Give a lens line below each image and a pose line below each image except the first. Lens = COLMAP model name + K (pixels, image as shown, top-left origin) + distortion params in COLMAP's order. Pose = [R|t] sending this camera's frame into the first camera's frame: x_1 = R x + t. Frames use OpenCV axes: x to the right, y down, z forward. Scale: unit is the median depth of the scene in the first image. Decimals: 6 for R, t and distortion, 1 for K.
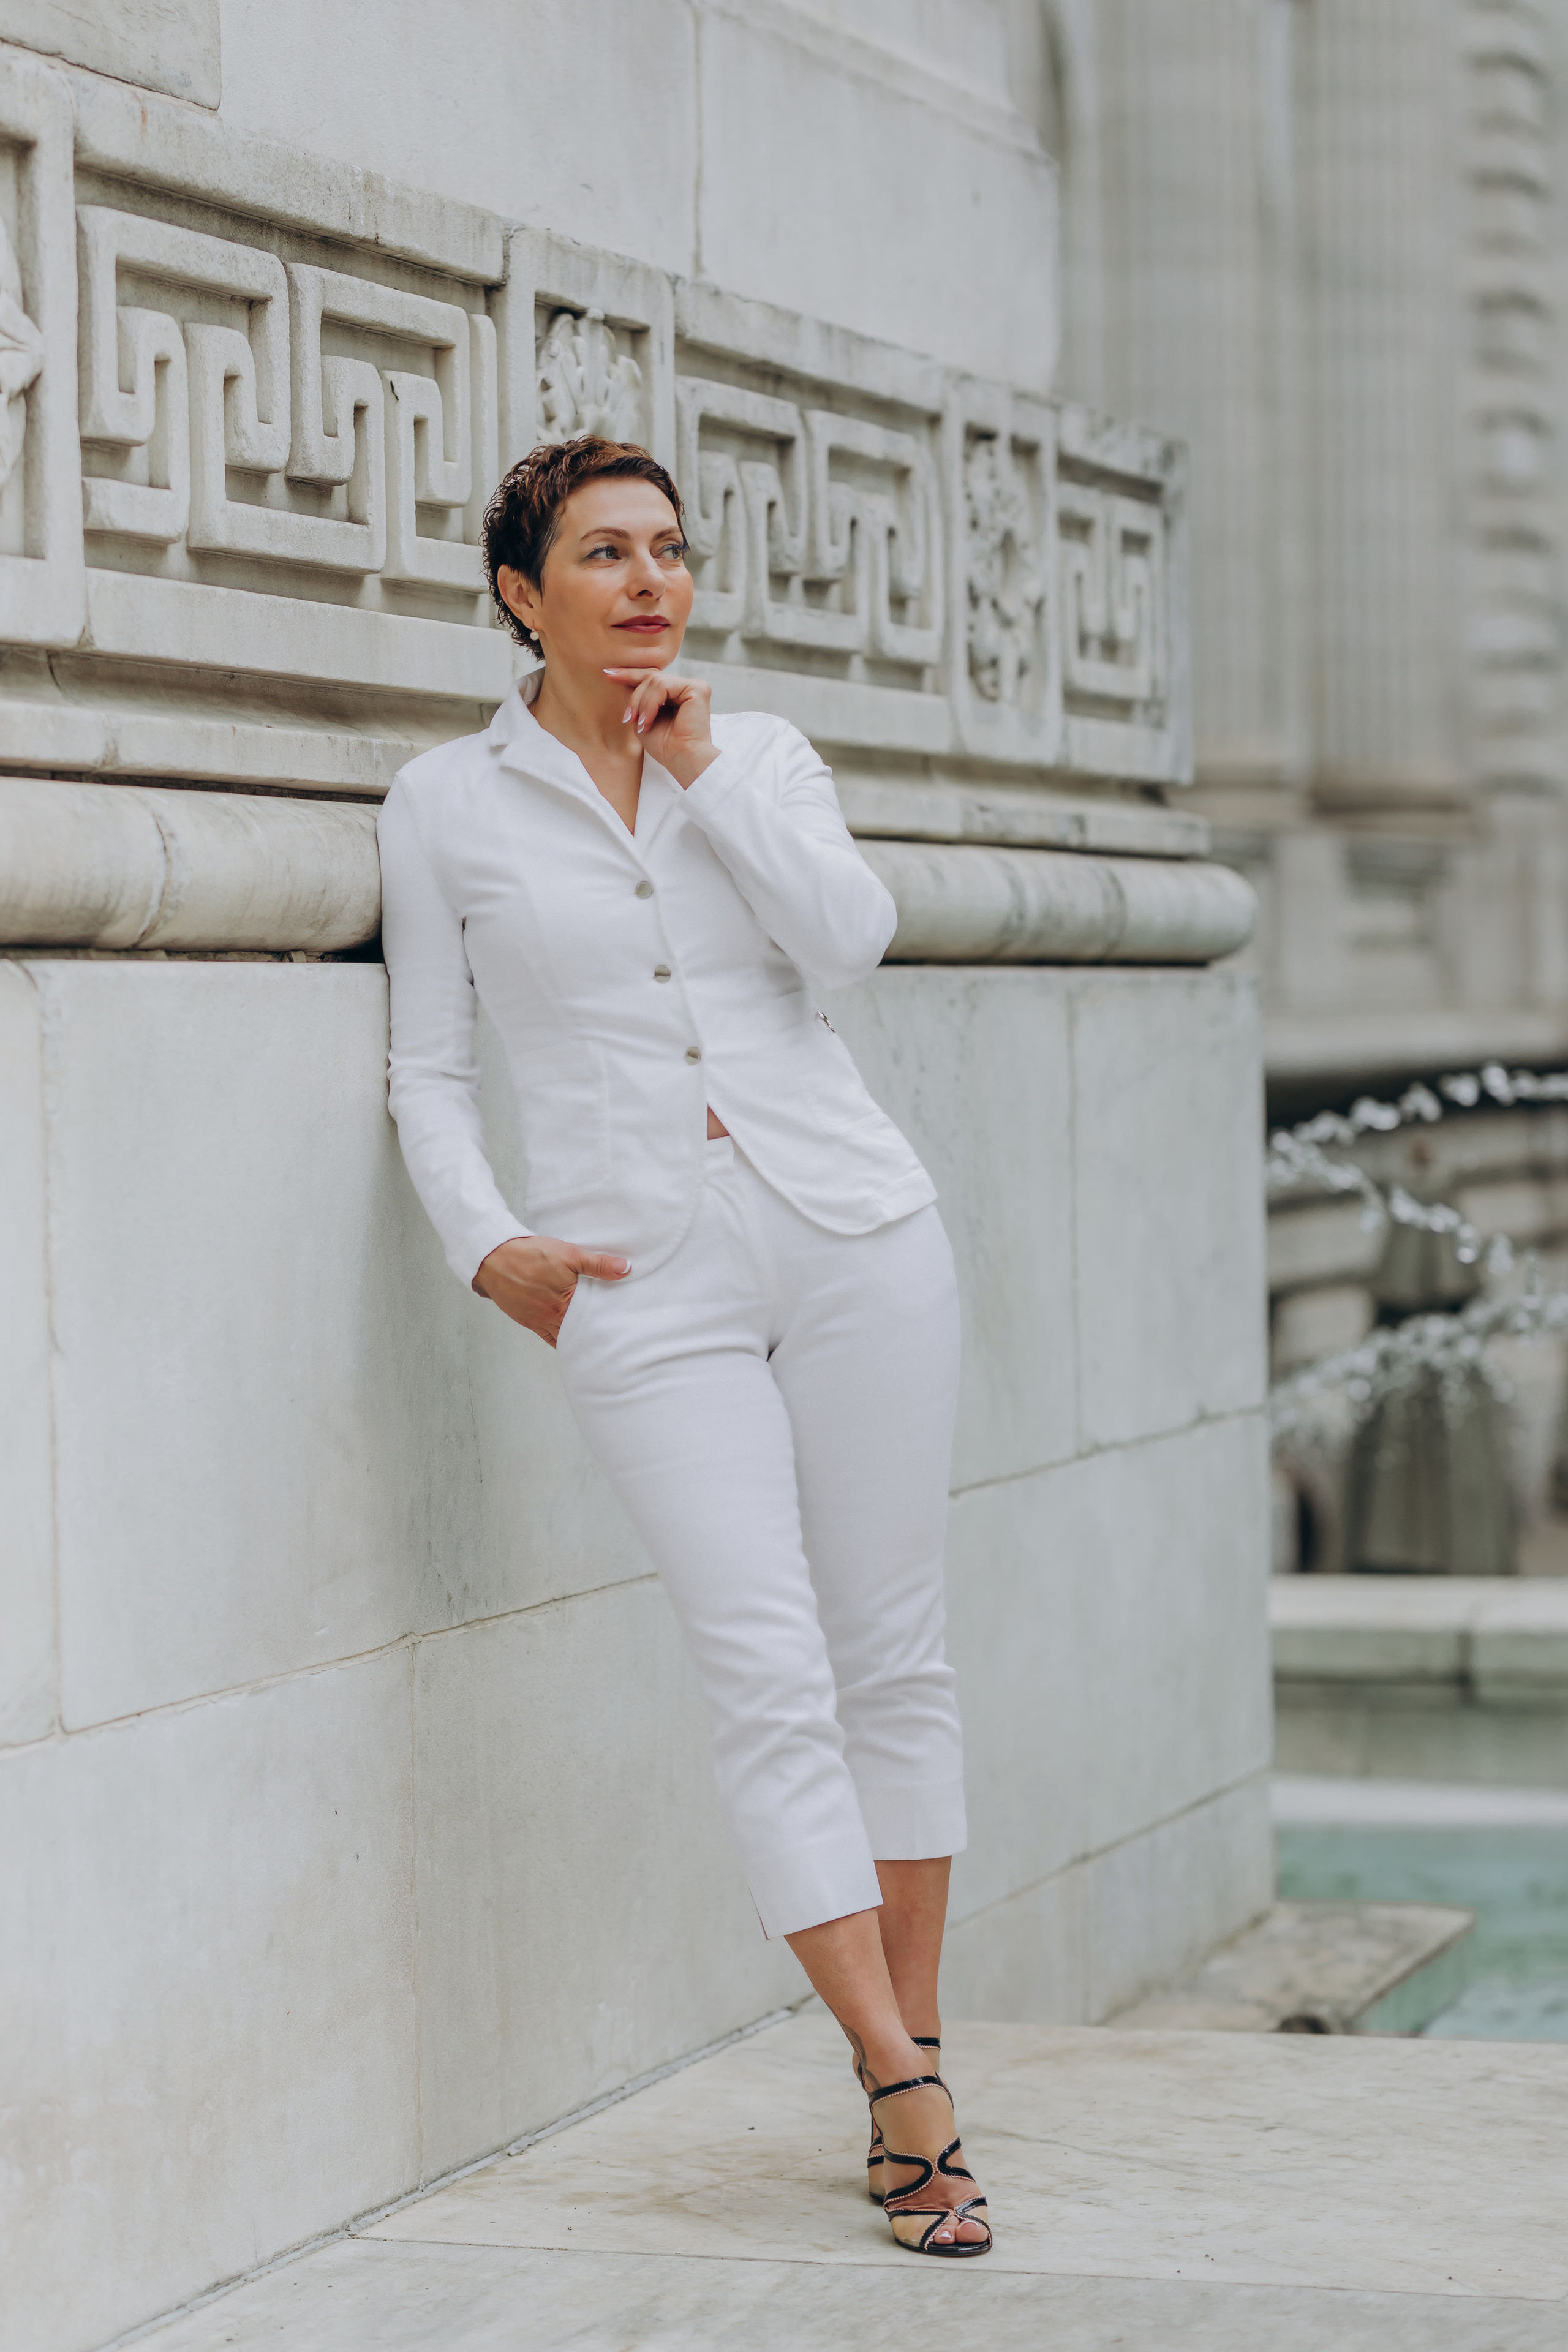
lens RADIAL K [[5986.8, 0, 784.0], [0, 5986.8, 1176.0], [0, 0, 1]] dist [-0.055708, 0.004467]
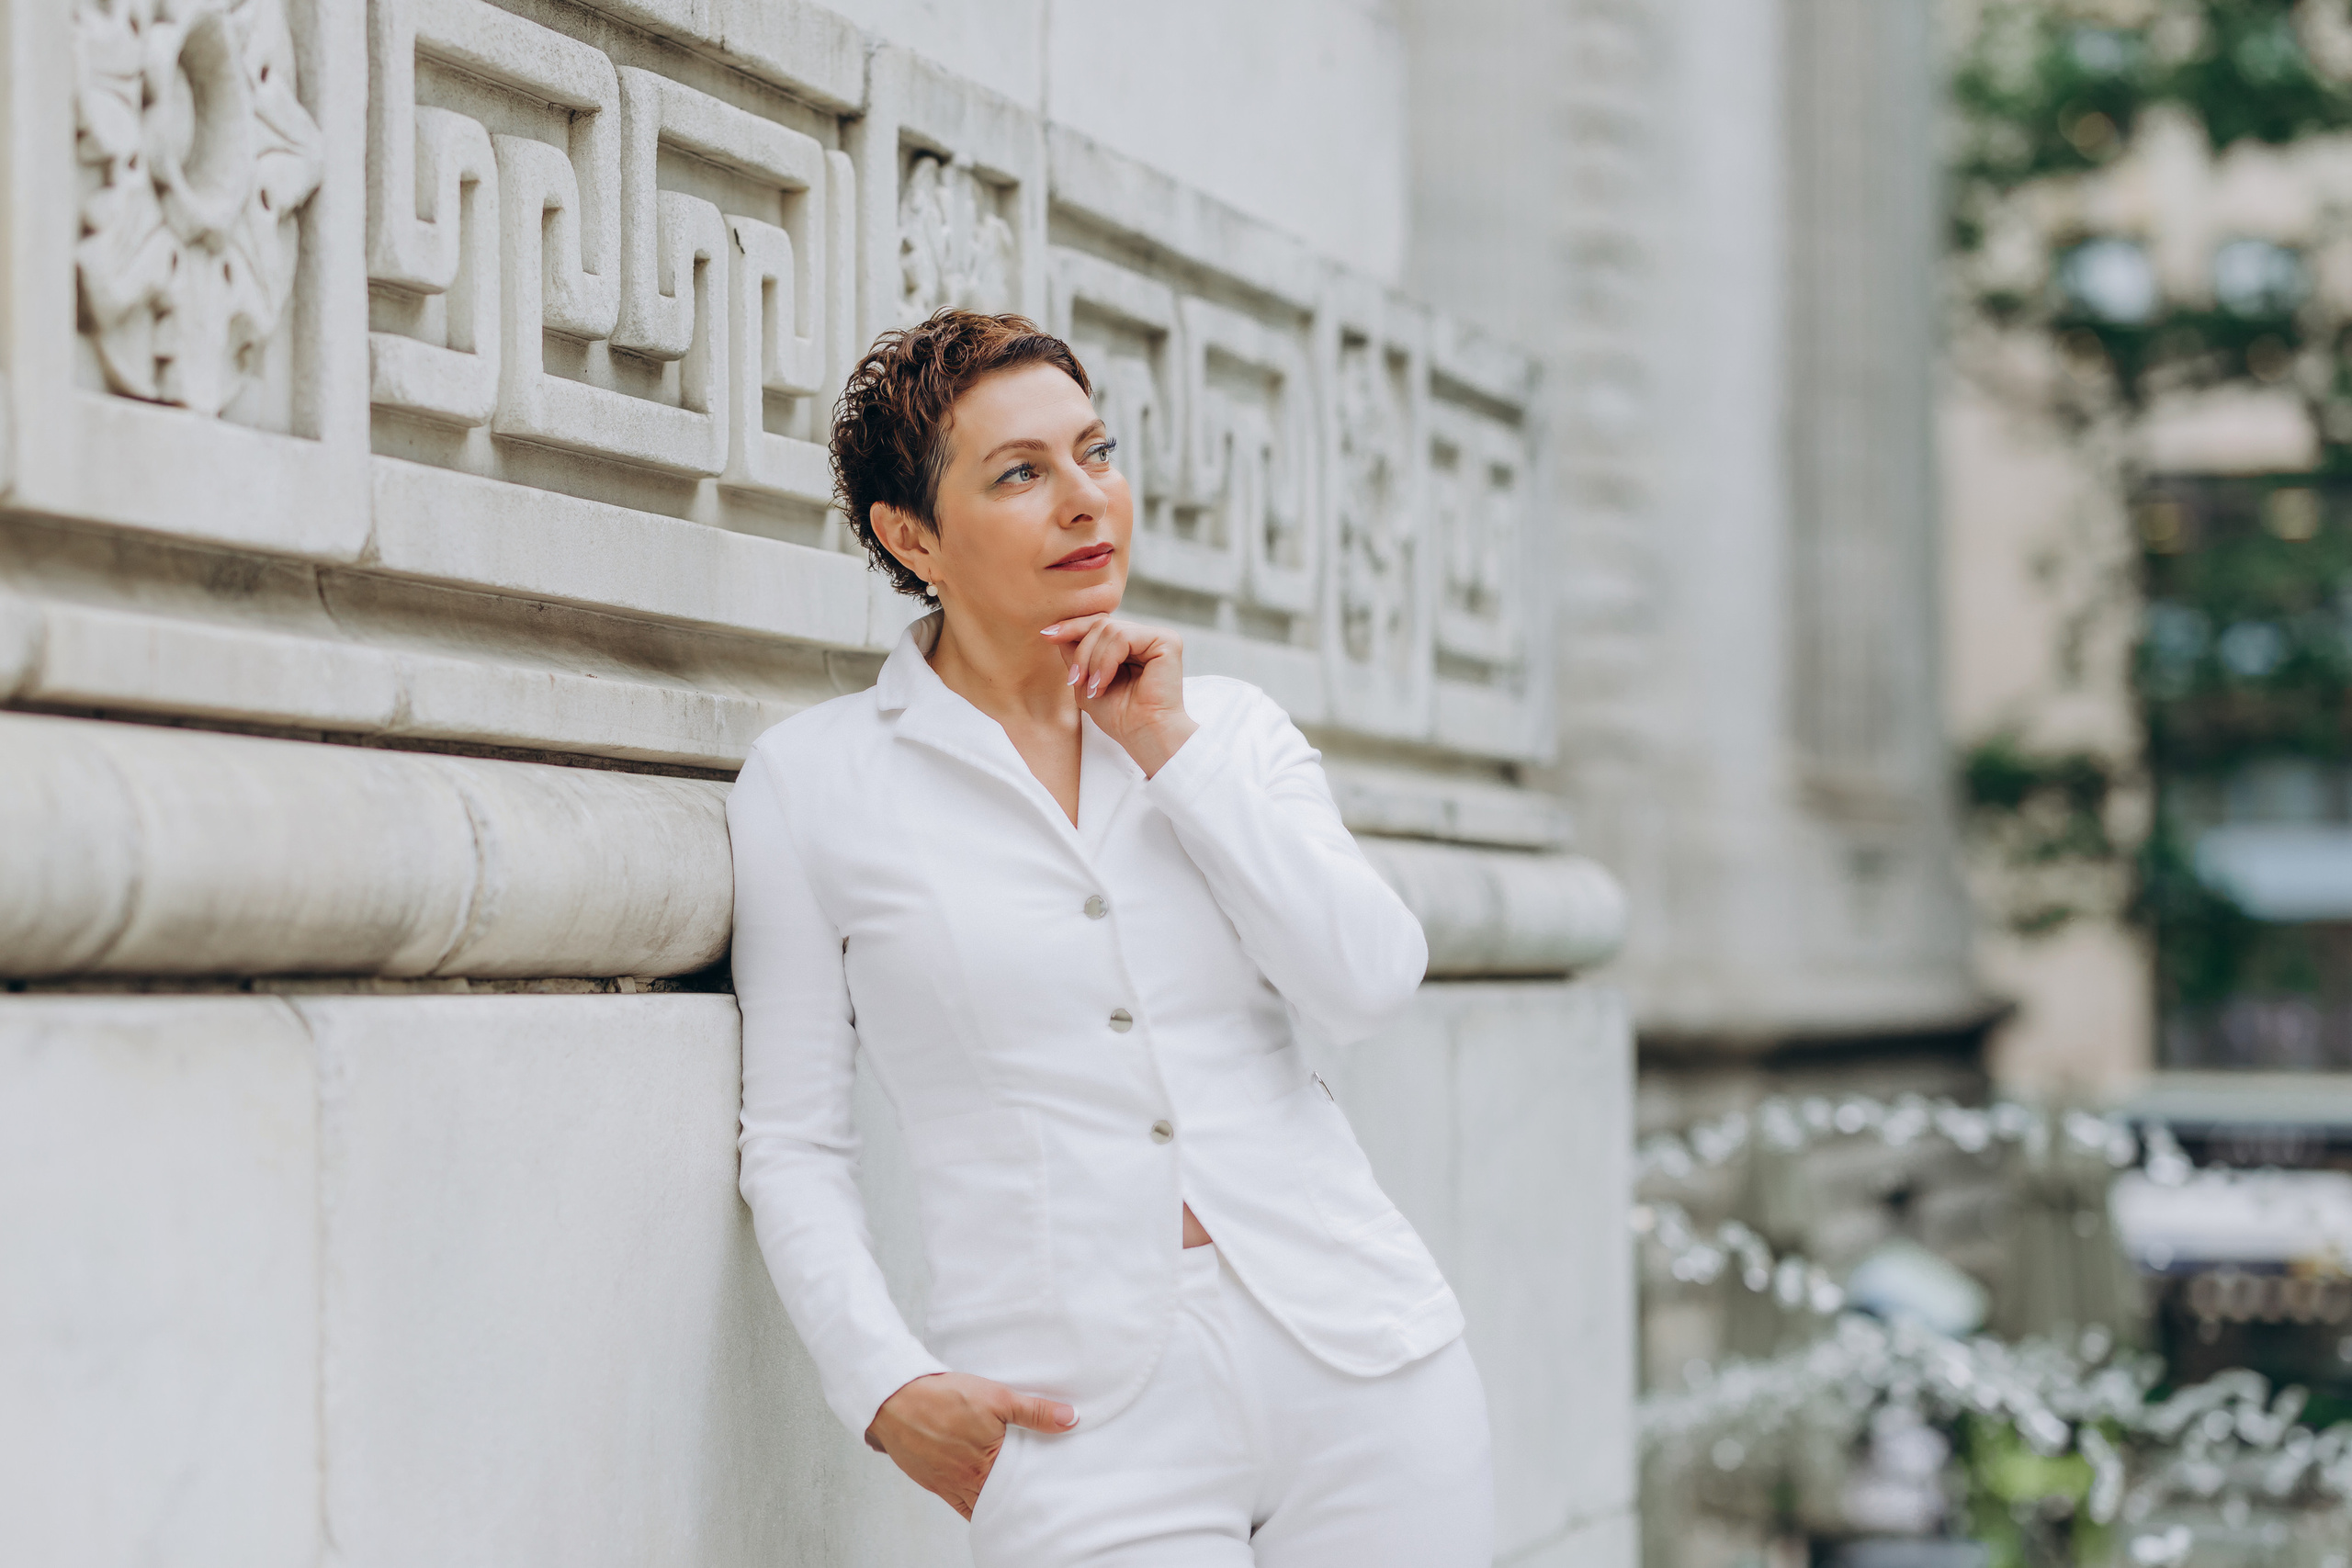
lens RADIAL K [[5986.2, 0, 1175.1], [0, 5986.2, 883.4], [0, 0, 1]] dist [-0.055708, 0.004467]
pose [[0.997759, 0.016069, 0.064946, -0.059023], [-0.013314, 0.999002, -0.042633, -0.017689], [-0.065566, 0.041673, 0.996978, 0.241381]]
